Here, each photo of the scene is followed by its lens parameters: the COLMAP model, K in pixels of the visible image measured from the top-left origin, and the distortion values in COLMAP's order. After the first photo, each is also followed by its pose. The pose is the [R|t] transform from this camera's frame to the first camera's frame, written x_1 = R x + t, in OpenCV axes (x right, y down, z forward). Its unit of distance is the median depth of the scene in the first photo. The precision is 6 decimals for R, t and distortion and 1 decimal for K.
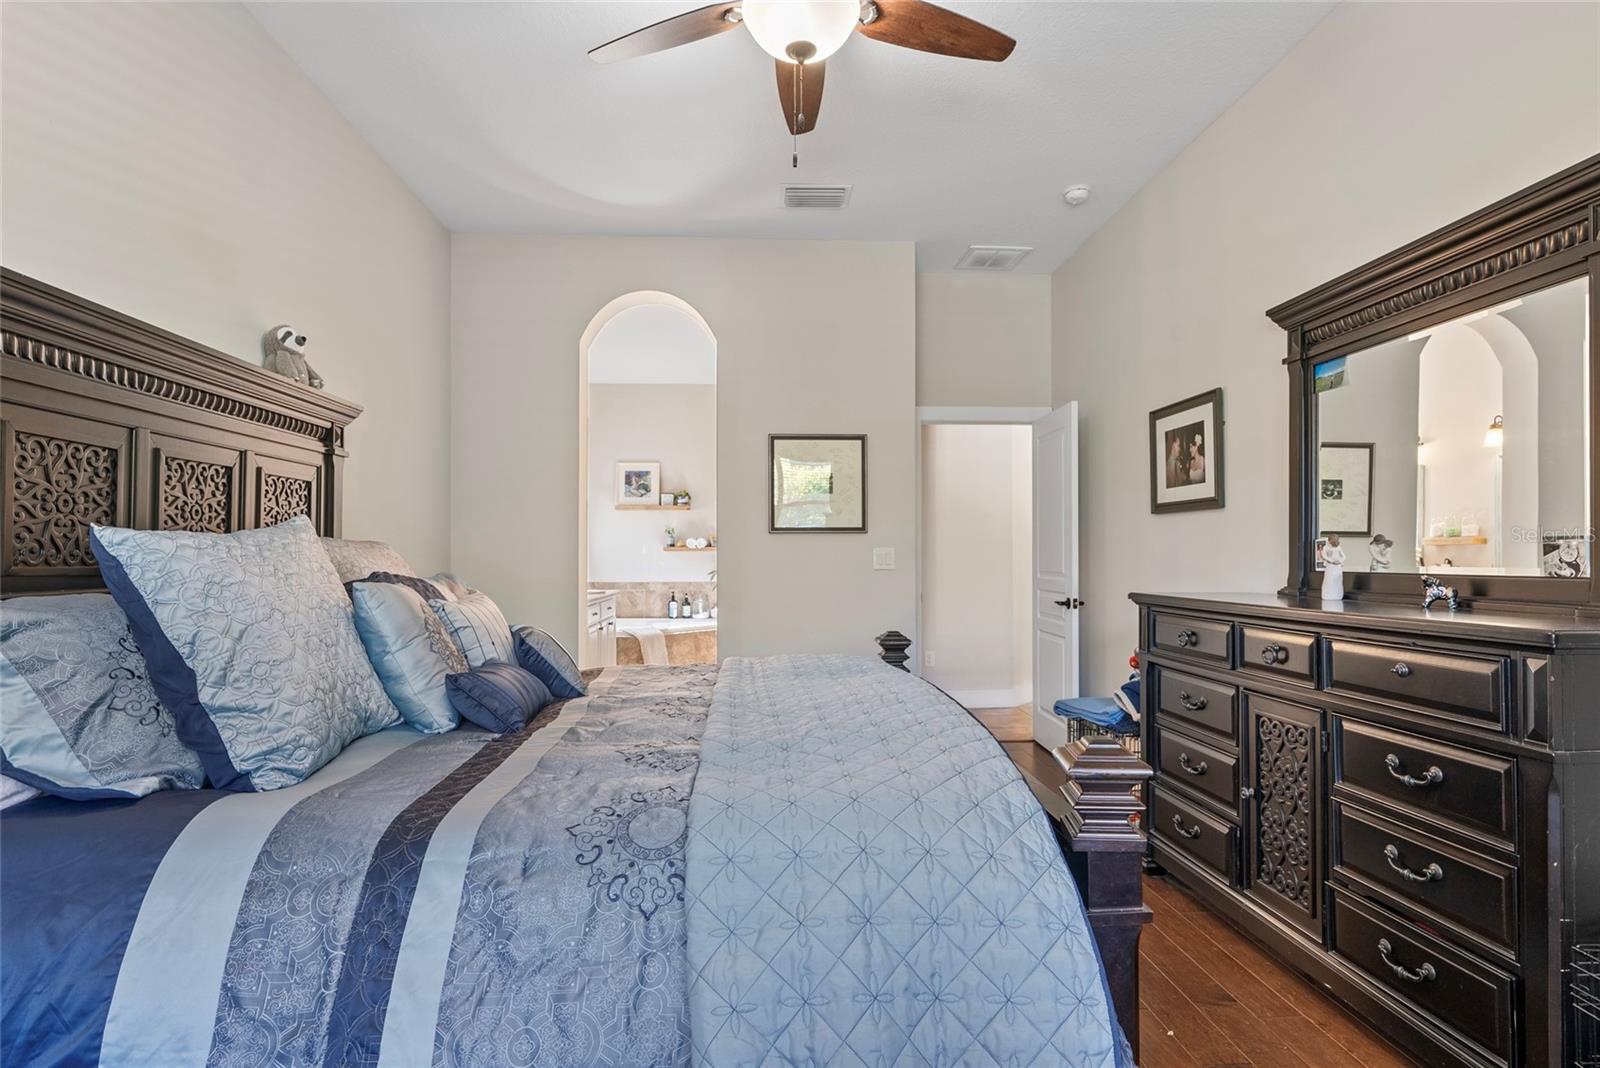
lens RADIAL K [[840.0, 0, 793.9], [0, 840.0, 538.7], [0, 0, 1]] dist [-0.000643, -0.000005]
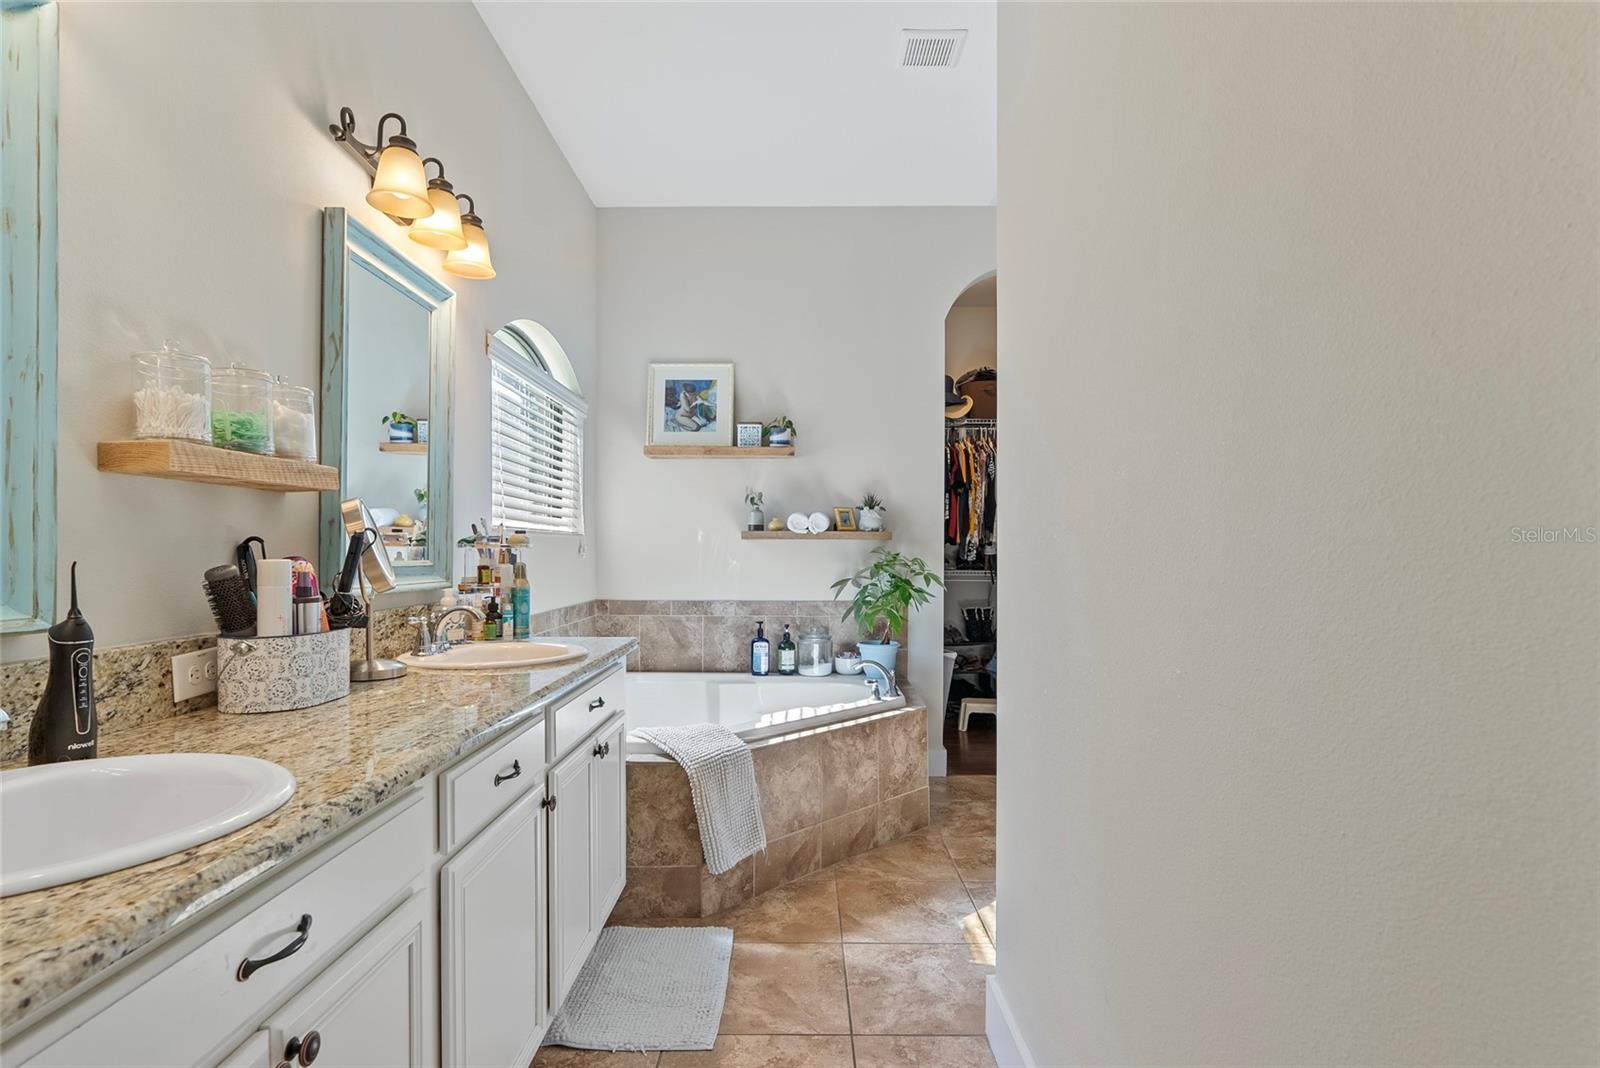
lens RADIAL K [[786.4, 0, 800.7], [0, 786.4, 543.0], [0, 0, 1]] dist [-0.001094, 0.000056]
pose [[0.998370, 0.003921, -0.056934, -0.093370], [-0.003451, 0.999959, 0.008355, 0.012992], [0.056964, -0.008145, 0.998343, 0.536489]]
